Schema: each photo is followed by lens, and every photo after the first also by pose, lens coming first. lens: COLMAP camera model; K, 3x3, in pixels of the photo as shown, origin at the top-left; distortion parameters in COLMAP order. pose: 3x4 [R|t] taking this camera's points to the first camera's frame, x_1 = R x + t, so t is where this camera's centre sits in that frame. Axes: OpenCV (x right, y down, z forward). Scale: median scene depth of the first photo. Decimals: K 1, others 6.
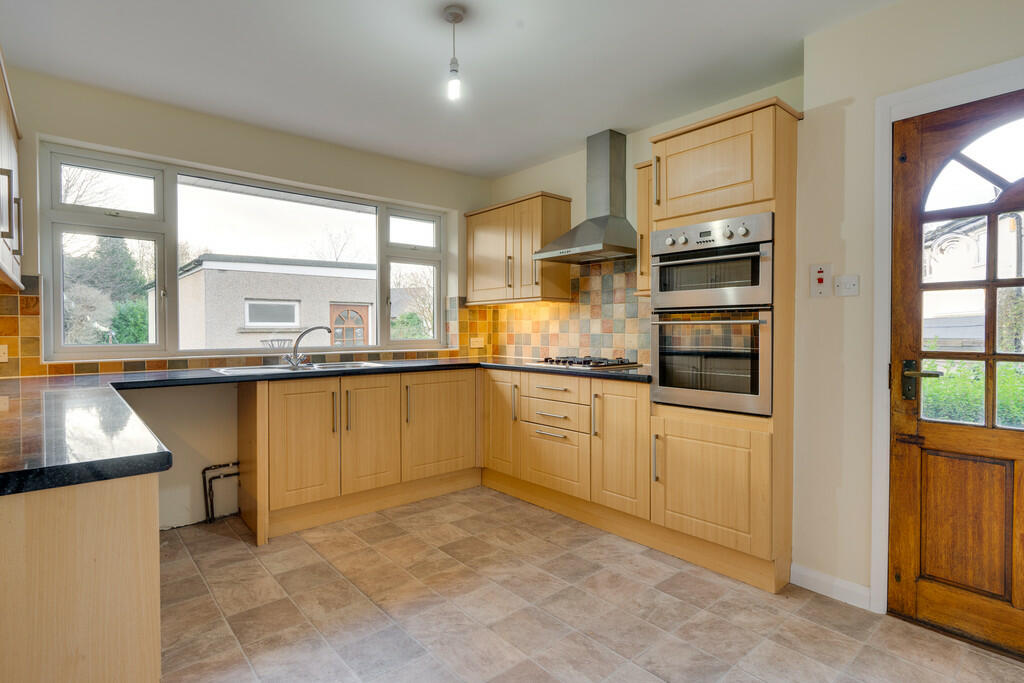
lens RADIAL K [[522.8, 0, 515.6], [0, 522.8, 337.1], [0, 0, 1]] dist [0.003805, 0.000541]
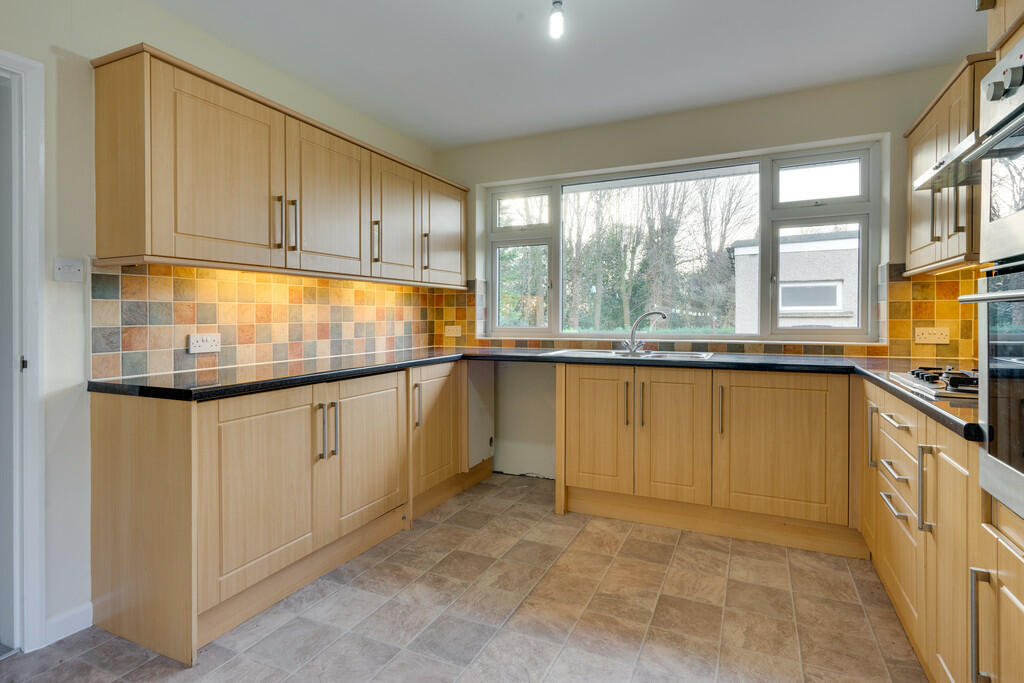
lens RADIAL K [[522.8, 0, 493.5], [0, 522.8, 317.9], [0, 0, 1]] dist [0.003805, 0.000541]
pose [[0.390997, 0.003050, -0.920387, 0.452066], [-0.008840, 0.999961, -0.000441, -0.007936], [0.920349, 0.008308, 0.391009, 0.439956]]
